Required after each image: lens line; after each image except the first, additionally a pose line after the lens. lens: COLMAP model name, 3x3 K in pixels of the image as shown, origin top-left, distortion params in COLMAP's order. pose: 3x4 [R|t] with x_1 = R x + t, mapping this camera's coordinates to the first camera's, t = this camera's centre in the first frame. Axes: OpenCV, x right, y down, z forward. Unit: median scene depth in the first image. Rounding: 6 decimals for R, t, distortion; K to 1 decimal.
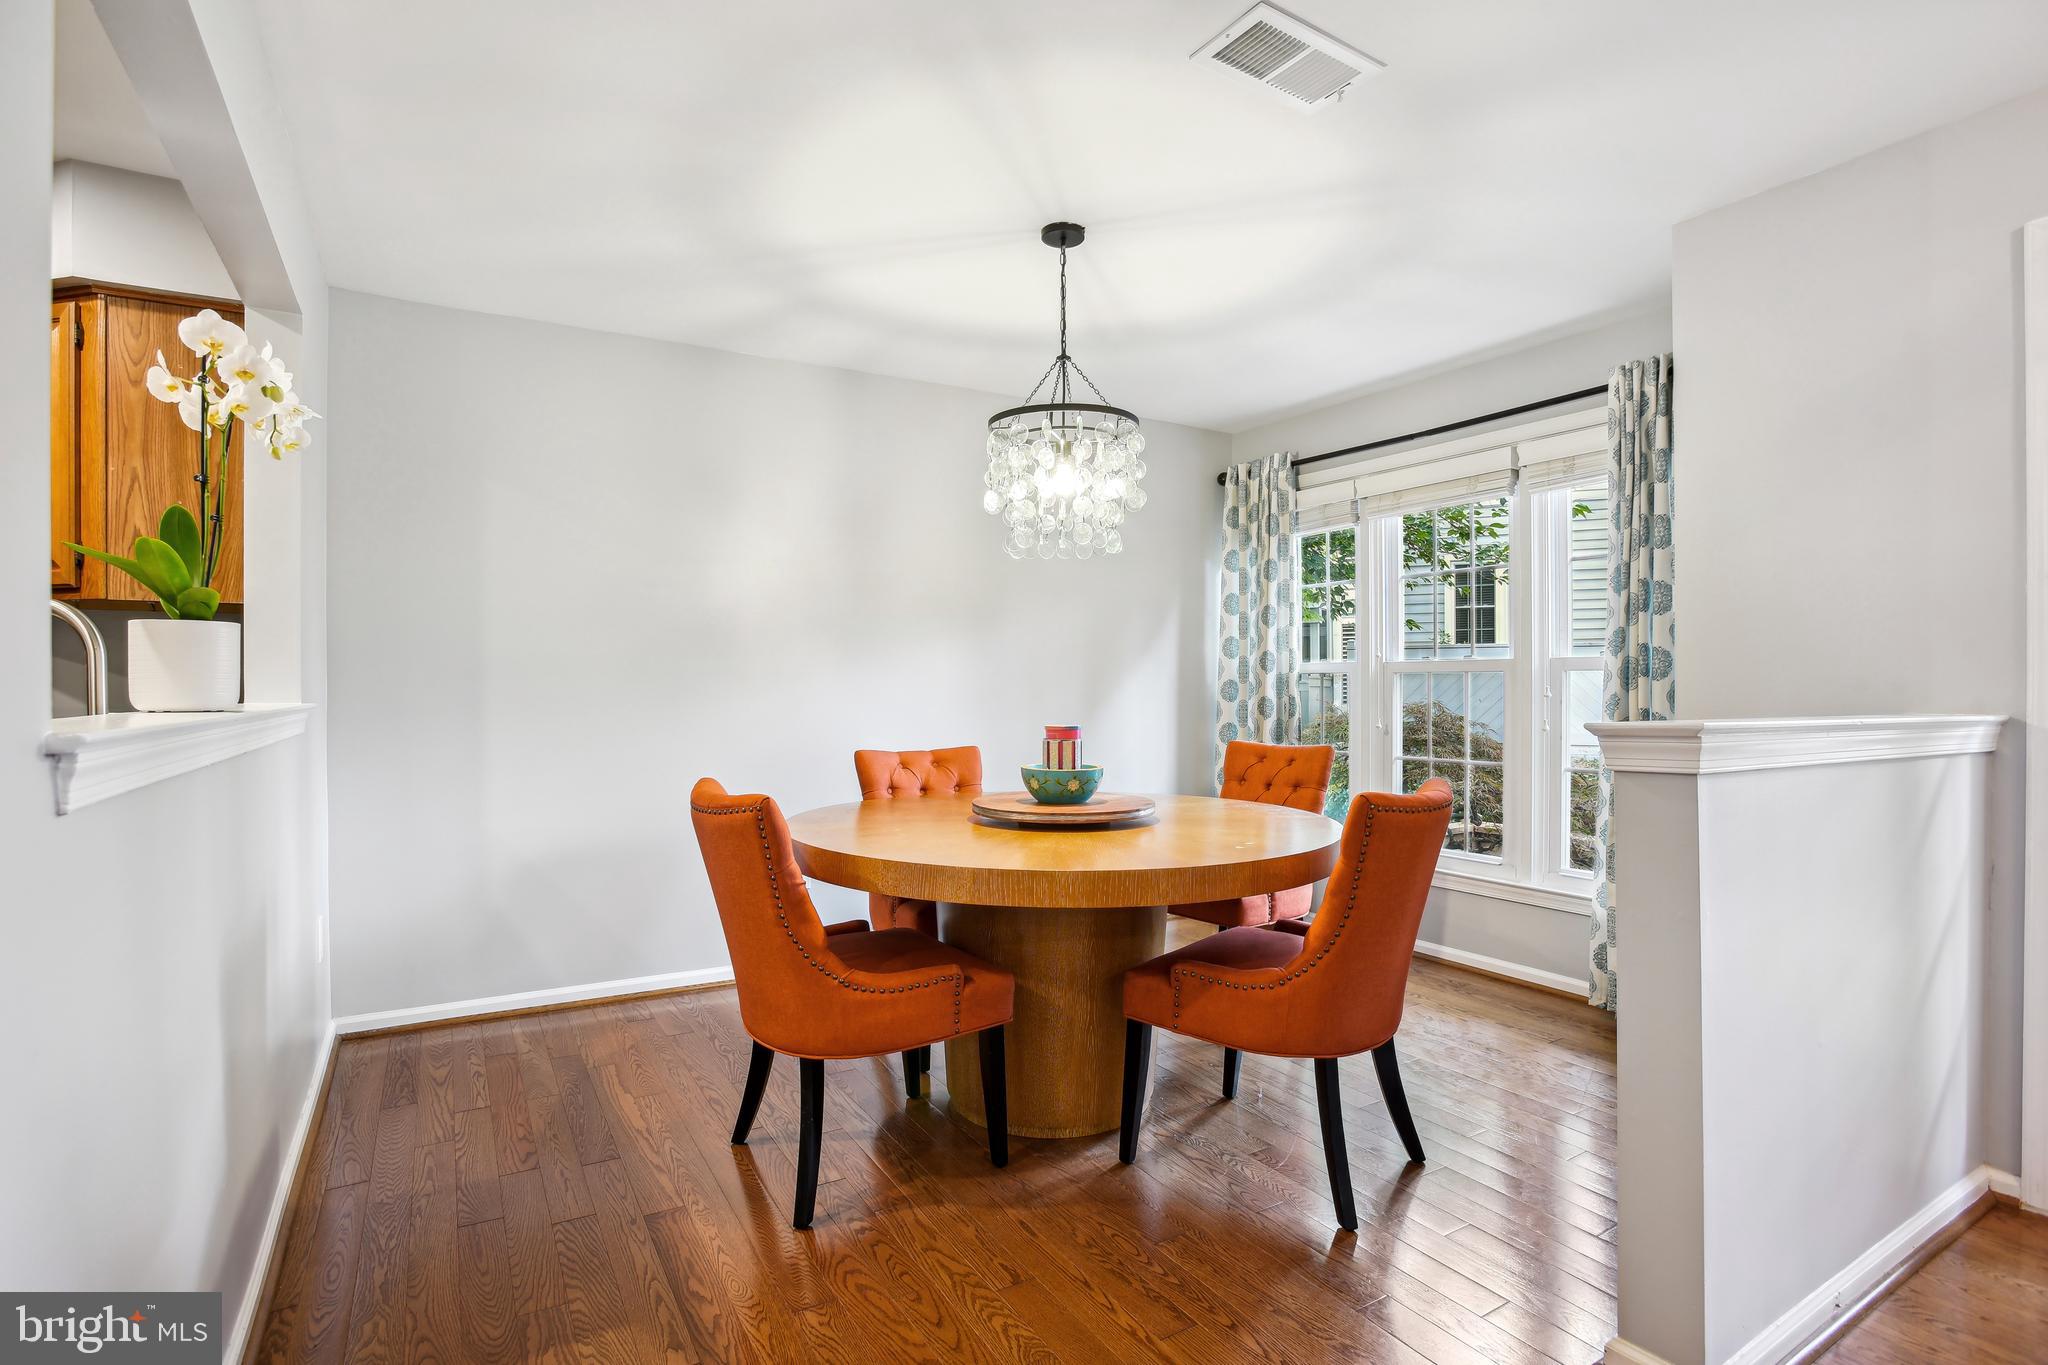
lens RADIAL K [[1002.8, 0, 1024.0], [0, 1002.8, 682.5], [0, 0, 1]] dist [-0.018884, -0.000416]
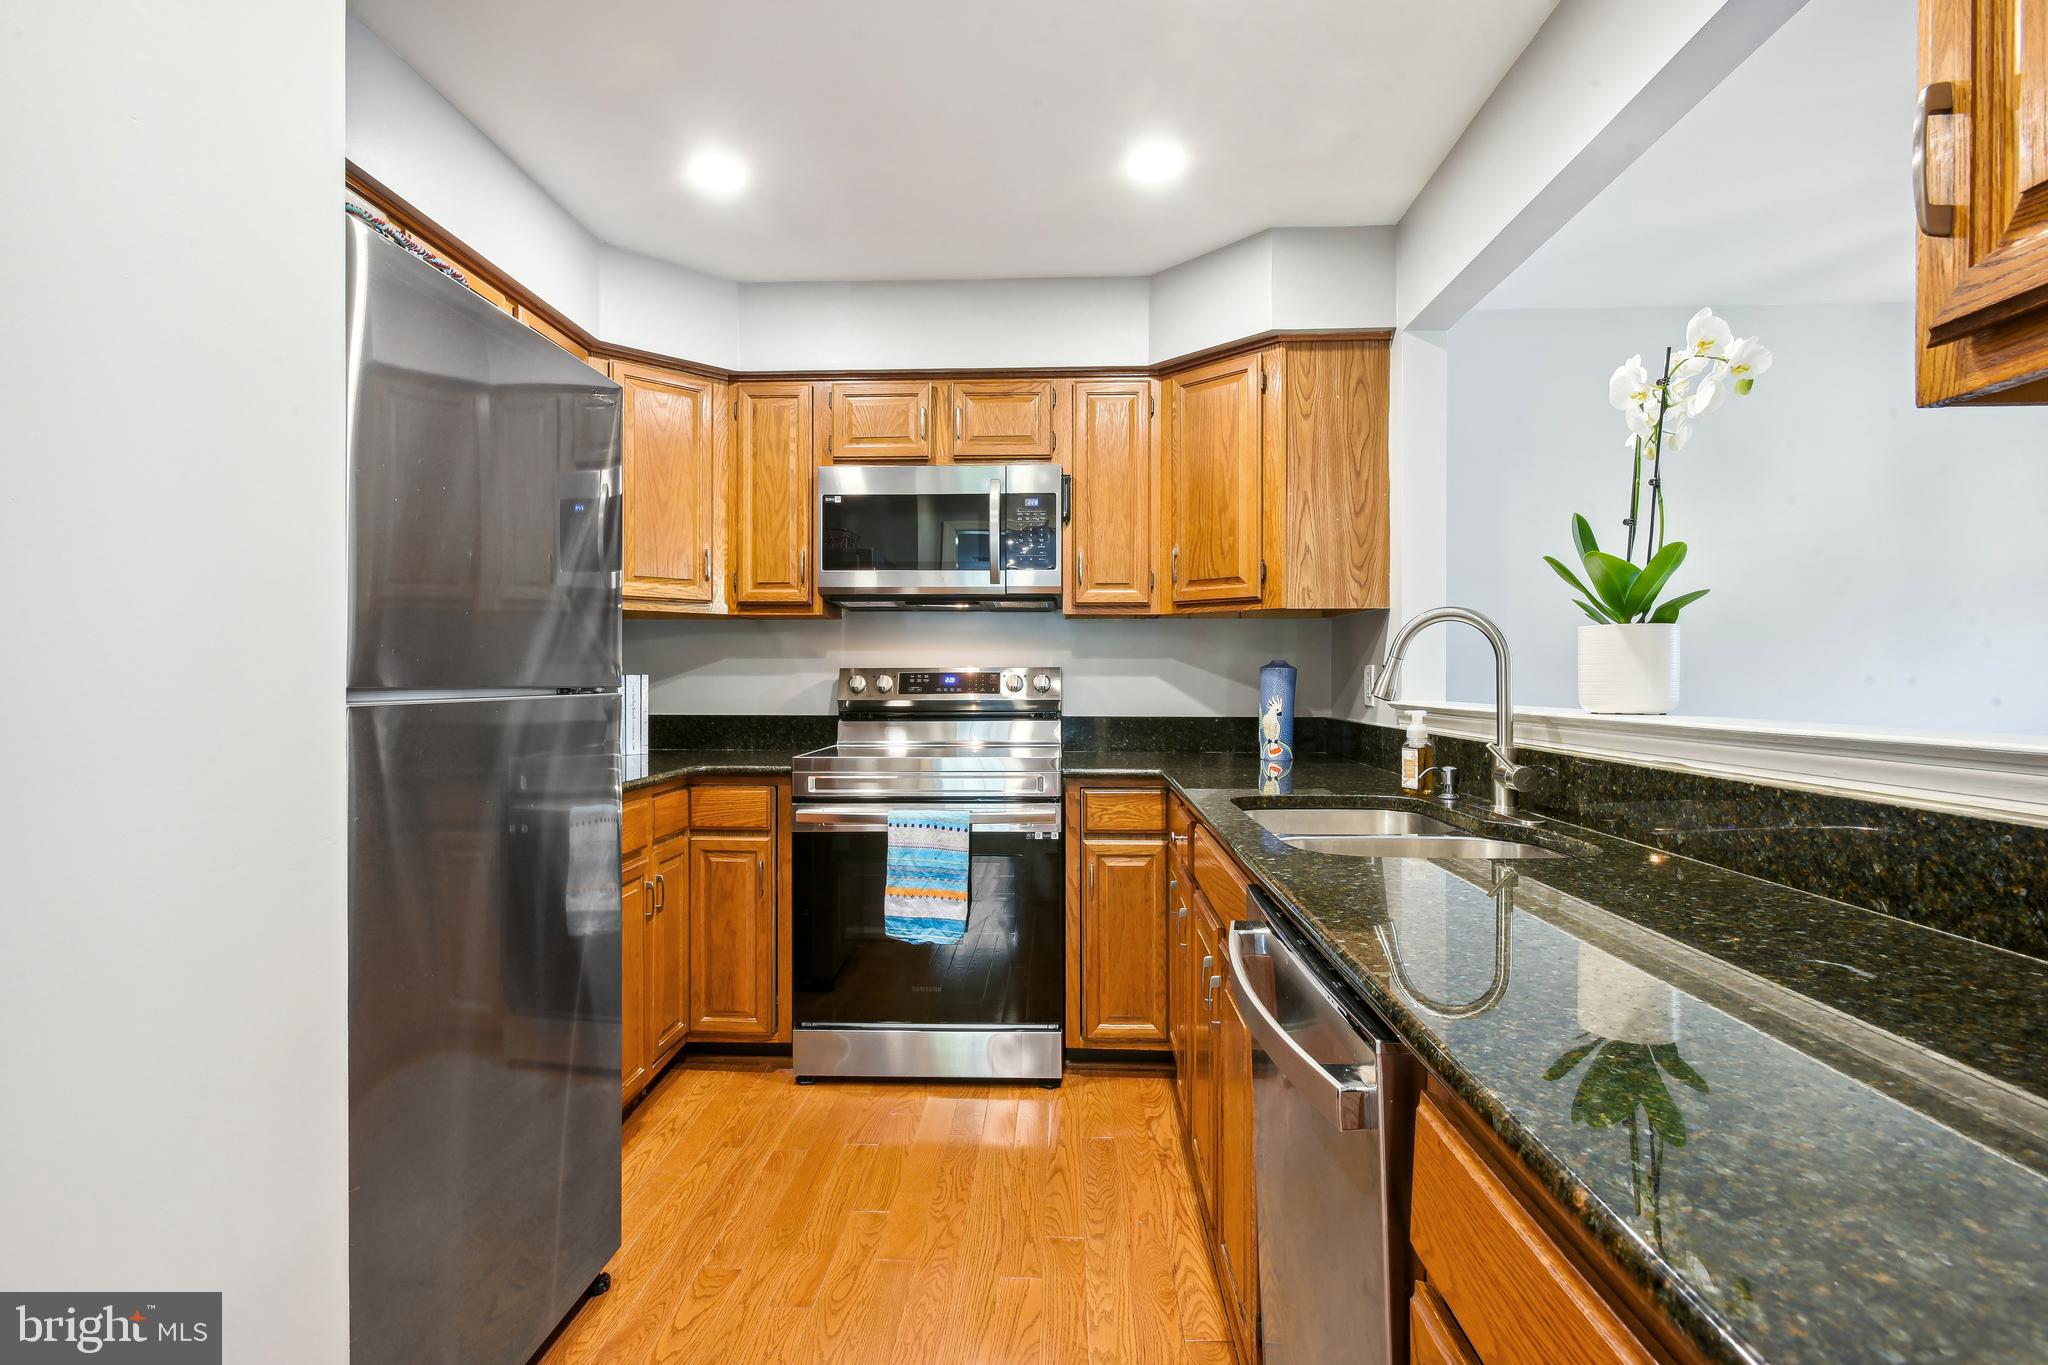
lens RADIAL K [[976.3, 0, 1026.1], [0, 976.3, 684.5], [0, 0, 1]] dist [-0.009629, 0.001906]
pose [[0.834967, 0.004021, -0.550285, -0.418734], [0.000222, 0.999971, 0.007644, -0.003178], [0.550299, -0.006505, 0.834942, -0.086896]]
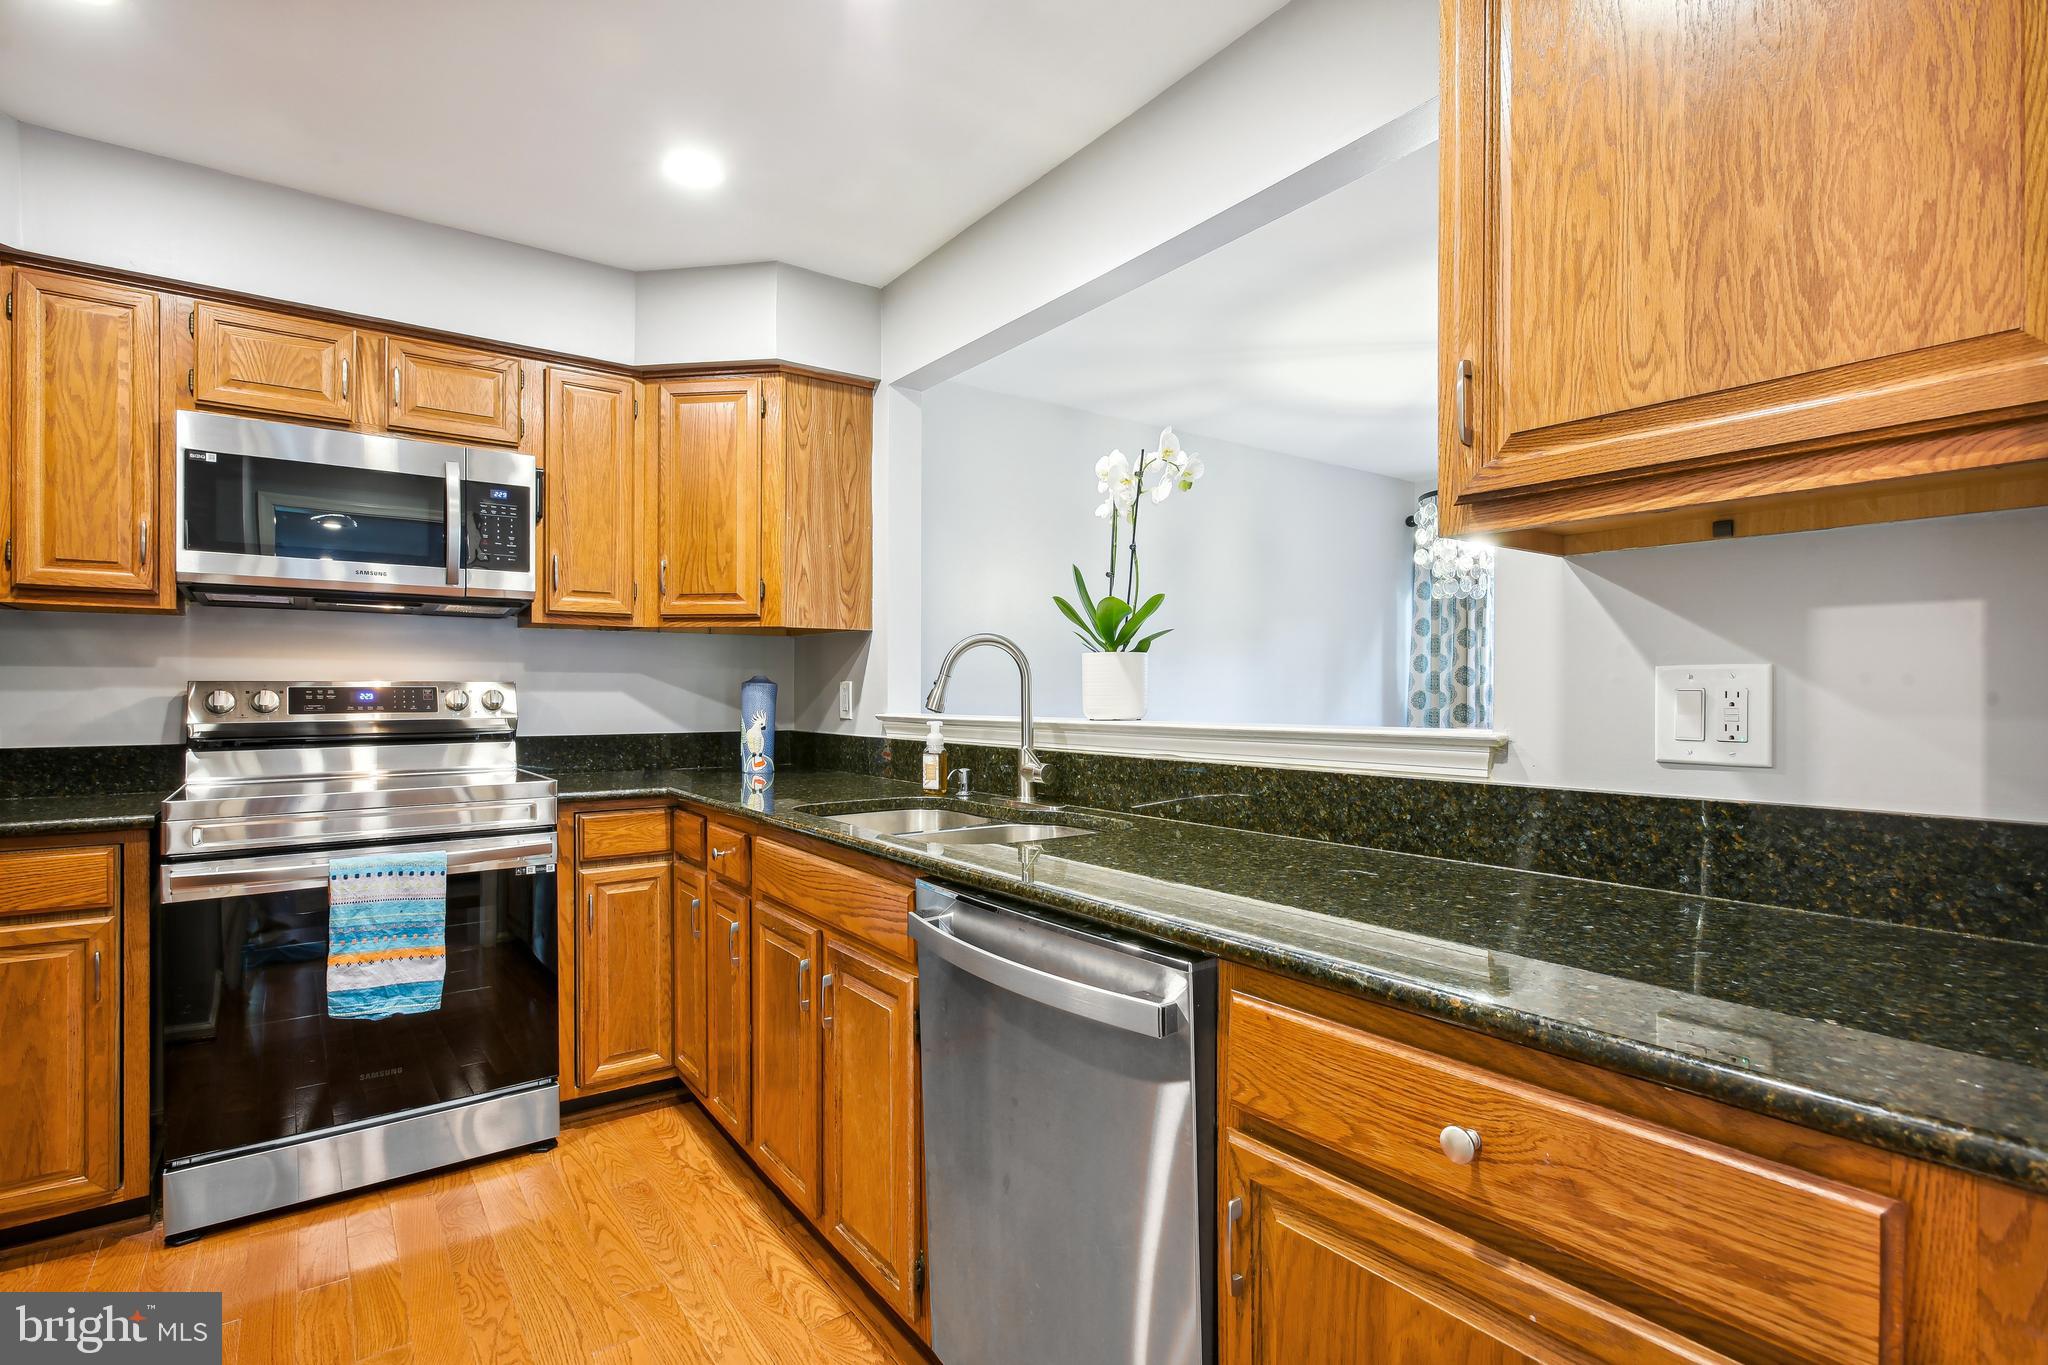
lens RADIAL K [[974.5, 0, 1019.7], [0, 974.5, 695.0], [0, 0, 1]] dist [-0.004138, 0.001183]
pose [[0.995981, -0.001368, 0.089555, -0.563208], [0.001048, 0.999993, 0.003628, -0.003635], [-0.089559, -0.003520, 0.995975, -0.156953]]
